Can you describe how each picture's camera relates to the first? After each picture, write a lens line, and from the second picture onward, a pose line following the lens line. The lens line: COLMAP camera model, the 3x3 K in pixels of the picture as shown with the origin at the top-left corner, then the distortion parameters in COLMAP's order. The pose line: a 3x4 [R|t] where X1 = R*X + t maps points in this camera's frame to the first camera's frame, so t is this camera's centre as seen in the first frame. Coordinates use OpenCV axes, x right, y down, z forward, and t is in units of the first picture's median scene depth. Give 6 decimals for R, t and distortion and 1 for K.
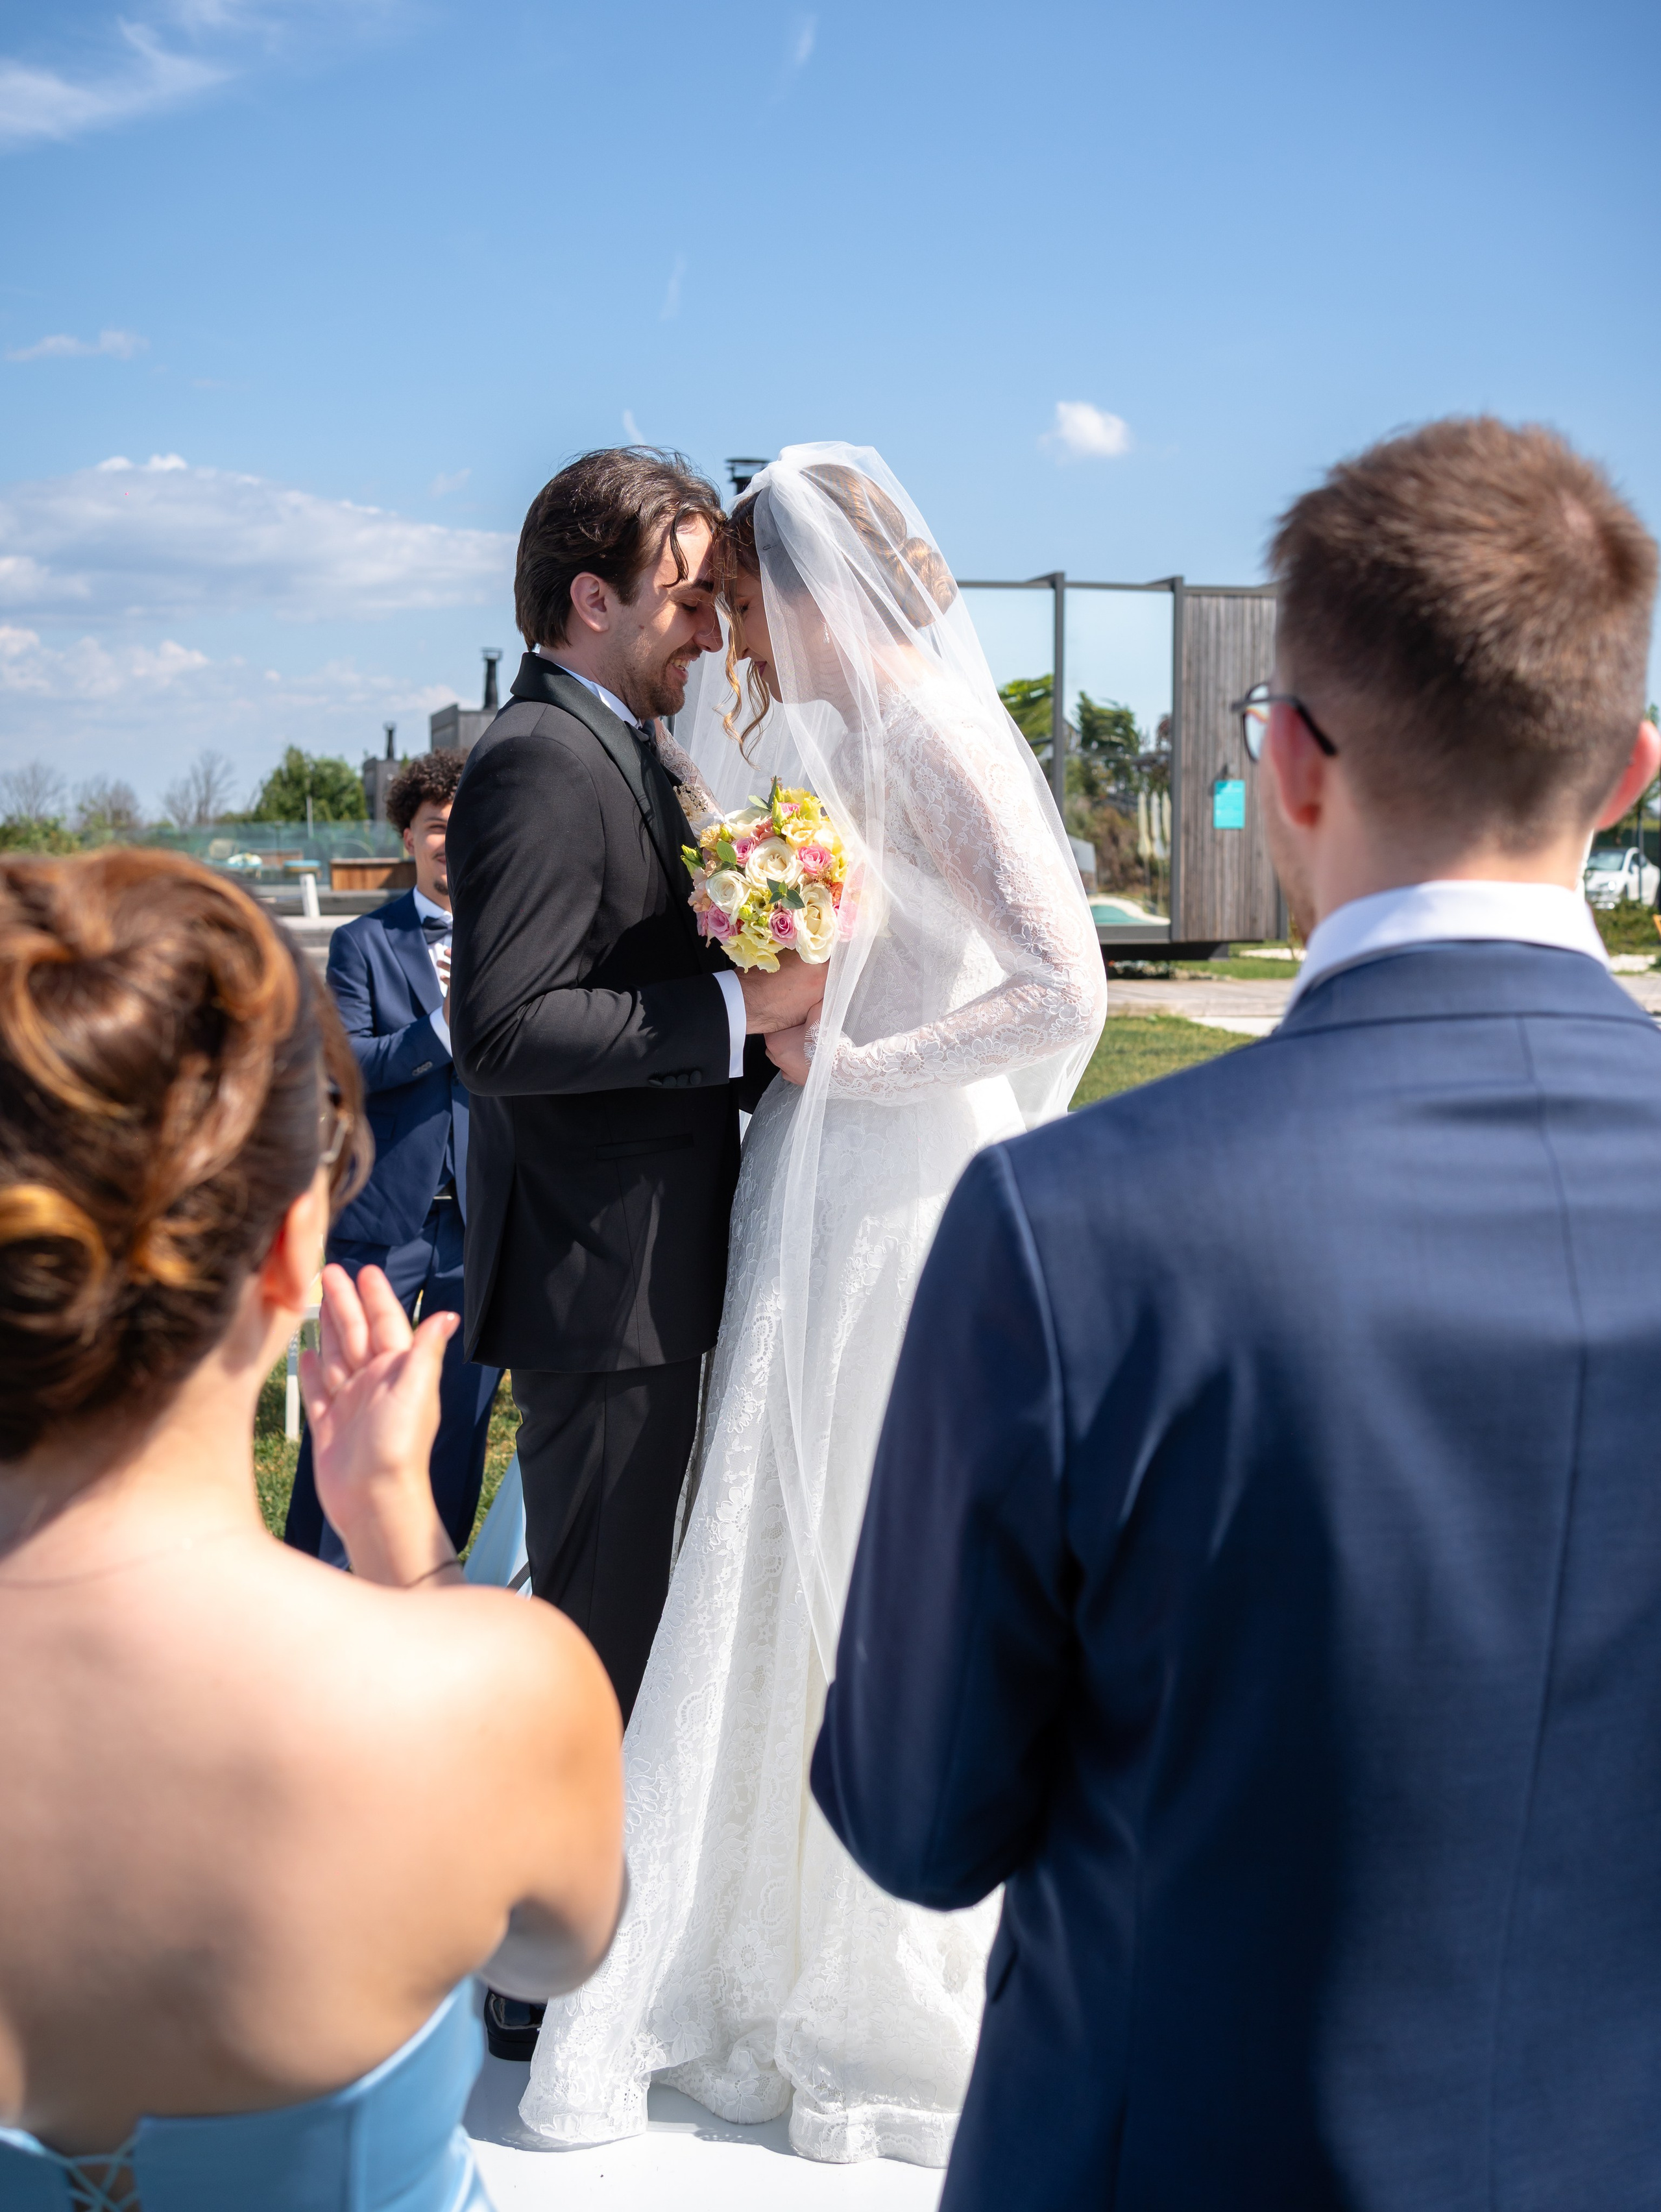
lens RADIAL K [[2264.4, 0, 830.5], [0, 2264.4, 1106.0], [0, 0, 1]] dist [-0.005625, -0.003723]
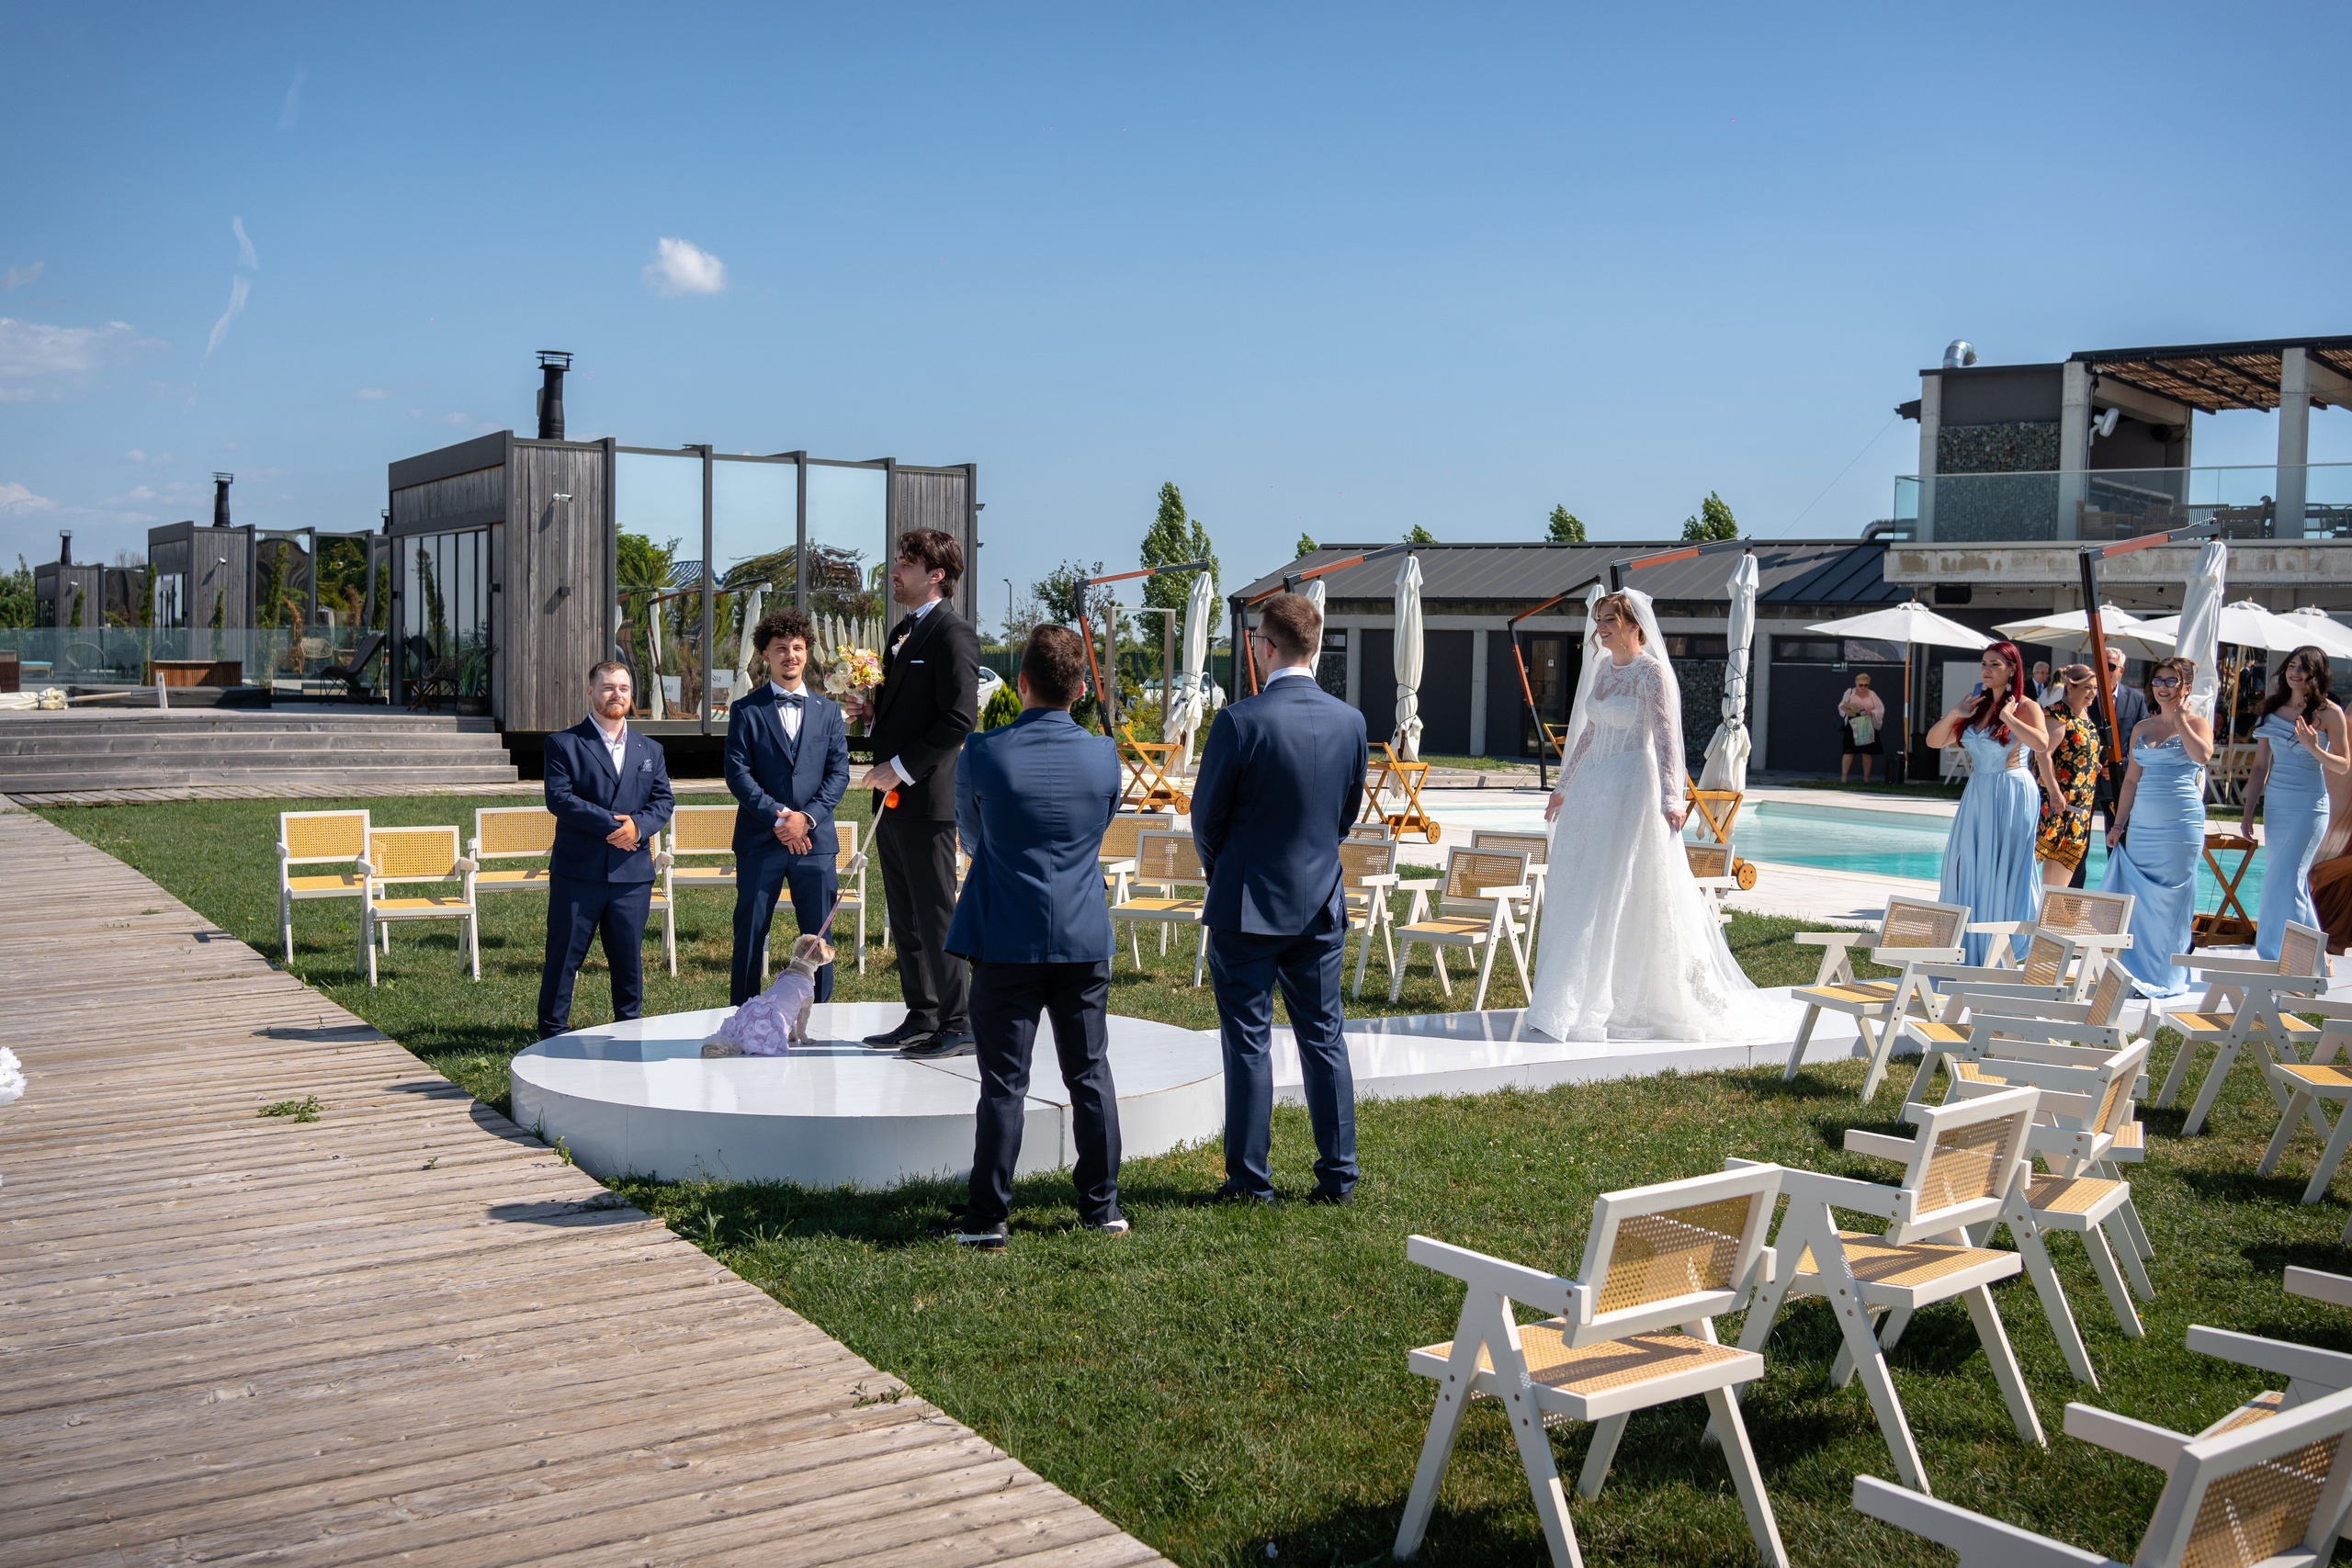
lens RADIAL K [[2357.4, 0, 1176.0], [0, 2357.4, 784.0], [0, 0, 1]] dist [-0.020175, 0.032483]
pose [[0.941232, -0.001923, 0.337757, -0.141403], [0.023271, 0.997977, -0.059169, 0.039461], [-0.336959, 0.063551, 0.939372, -0.314594]]
